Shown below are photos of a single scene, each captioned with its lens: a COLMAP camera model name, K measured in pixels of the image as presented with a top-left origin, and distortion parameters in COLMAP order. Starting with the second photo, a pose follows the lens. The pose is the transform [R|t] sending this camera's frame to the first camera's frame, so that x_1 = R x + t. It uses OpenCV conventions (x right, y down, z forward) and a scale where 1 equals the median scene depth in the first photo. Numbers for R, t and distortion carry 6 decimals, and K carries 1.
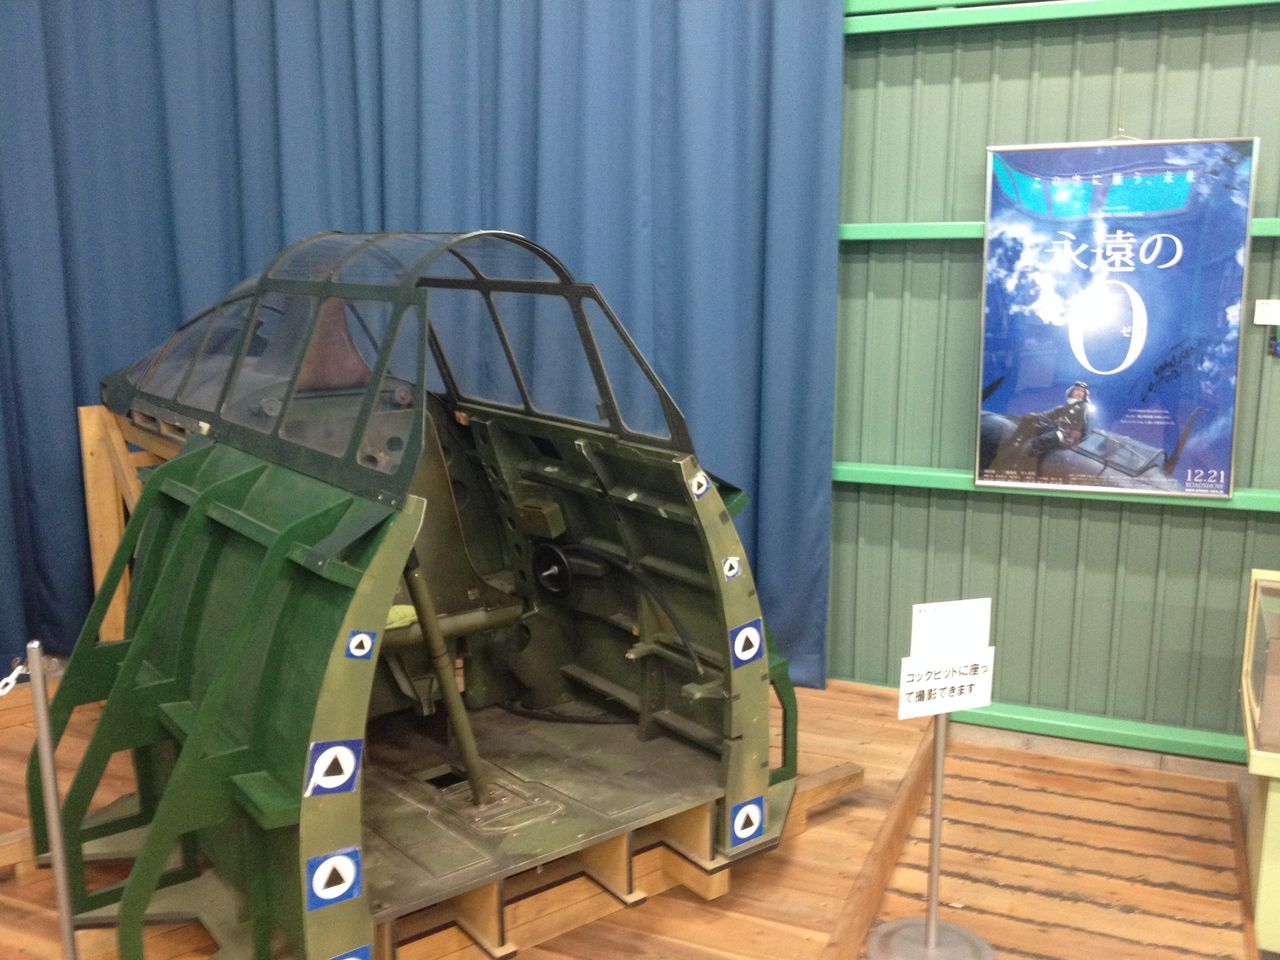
lens RADIAL K [[1215.7, 0, 639.5], [0, 1215.7, 476.5], [0, 0, 1]] dist [0.033882, 0.000000]
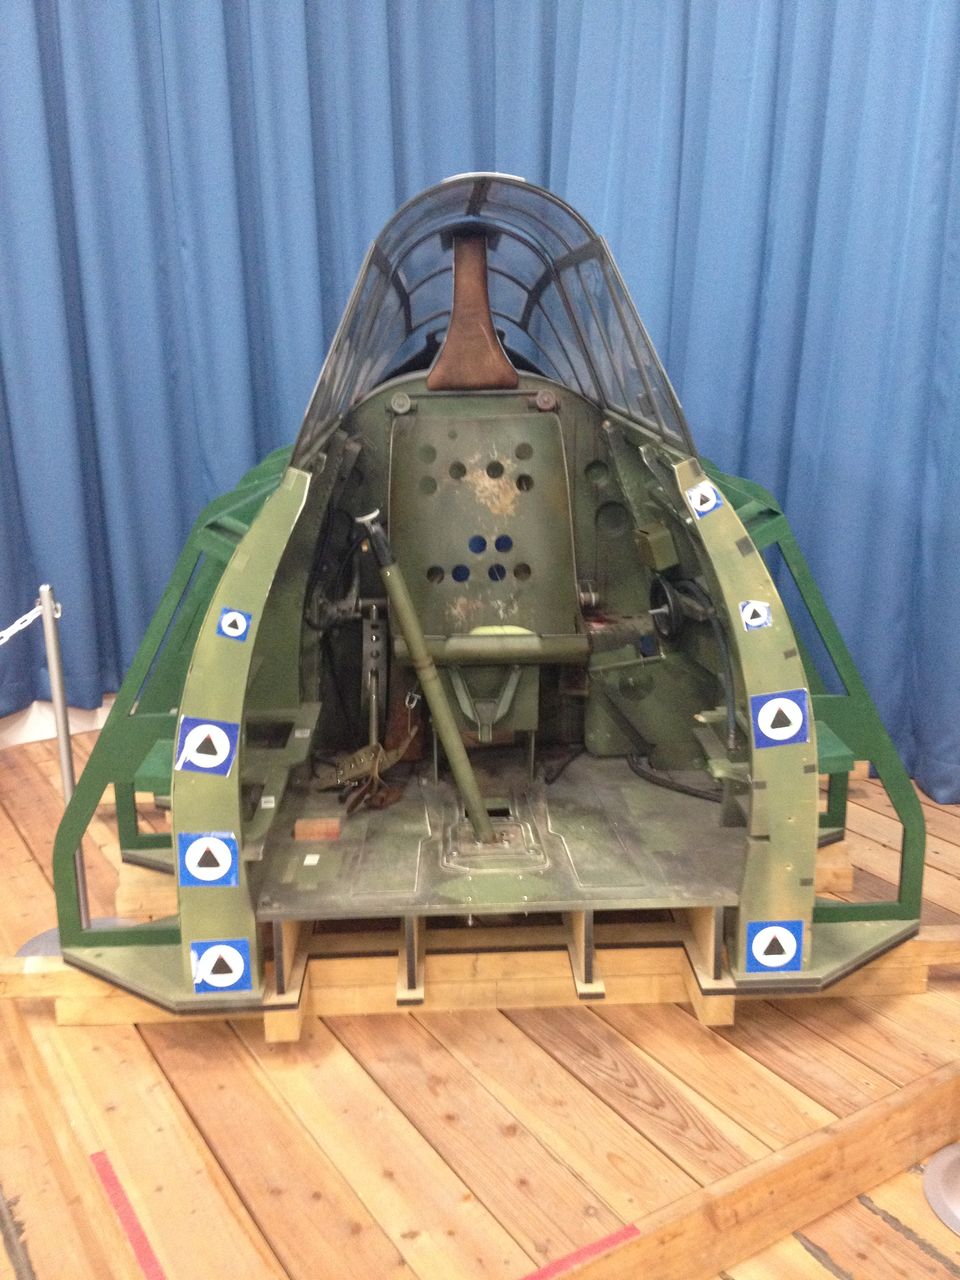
lens RADIAL K [[1215.7, 0, 478.7], [0, 1215.7, 646.3], [0, 0, 1]] dist [0.033882, 0.000000]
pose [[0.811545, 0.138317, -0.567683, 0.365028], [-0.095783, 0.989926, 0.104268, 0.030808], [0.576386, -0.030243, 0.816618, 0.269104]]
